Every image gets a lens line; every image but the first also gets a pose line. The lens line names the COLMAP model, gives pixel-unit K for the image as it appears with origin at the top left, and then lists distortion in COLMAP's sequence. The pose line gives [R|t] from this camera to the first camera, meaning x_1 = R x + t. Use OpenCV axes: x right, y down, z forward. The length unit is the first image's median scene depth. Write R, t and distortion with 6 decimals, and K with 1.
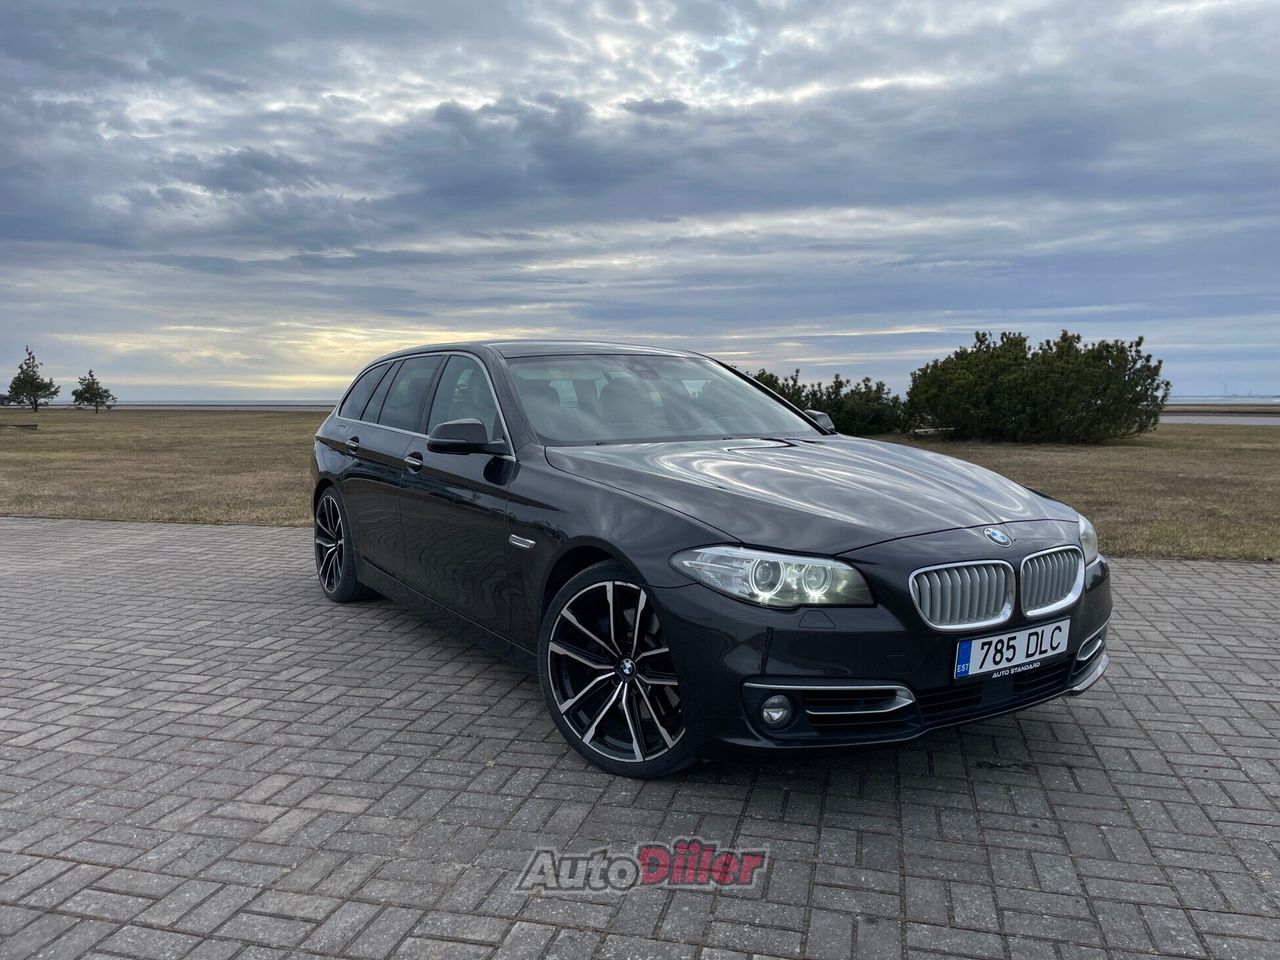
lens RADIAL K [[962.5, 0, 640.0], [0, 962.5, 480.0], [0, 0, 1]] dist [0.093908, -0.126773]
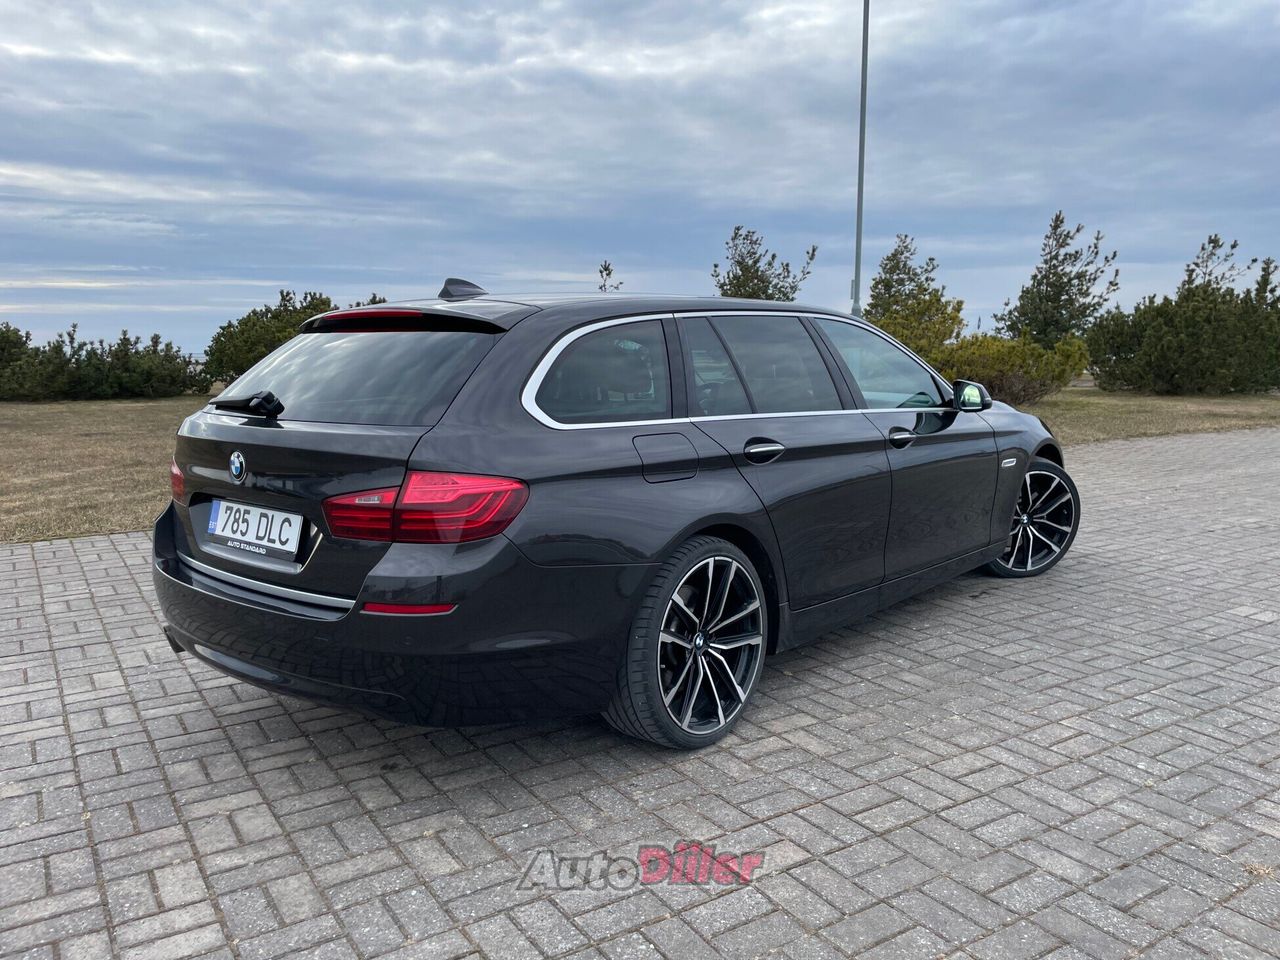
lens RADIAL K [[968.4, 0, 636.0], [0, 968.4, 442.5], [0, 0, 1]] dist [0.088298, -0.111743]
pose [[0.686483, -0.071649, 0.723607, -0.178333], [0.067725, 0.997108, 0.034480, -0.007654], [-0.723985, 0.025336, 0.689350, 0.046057]]
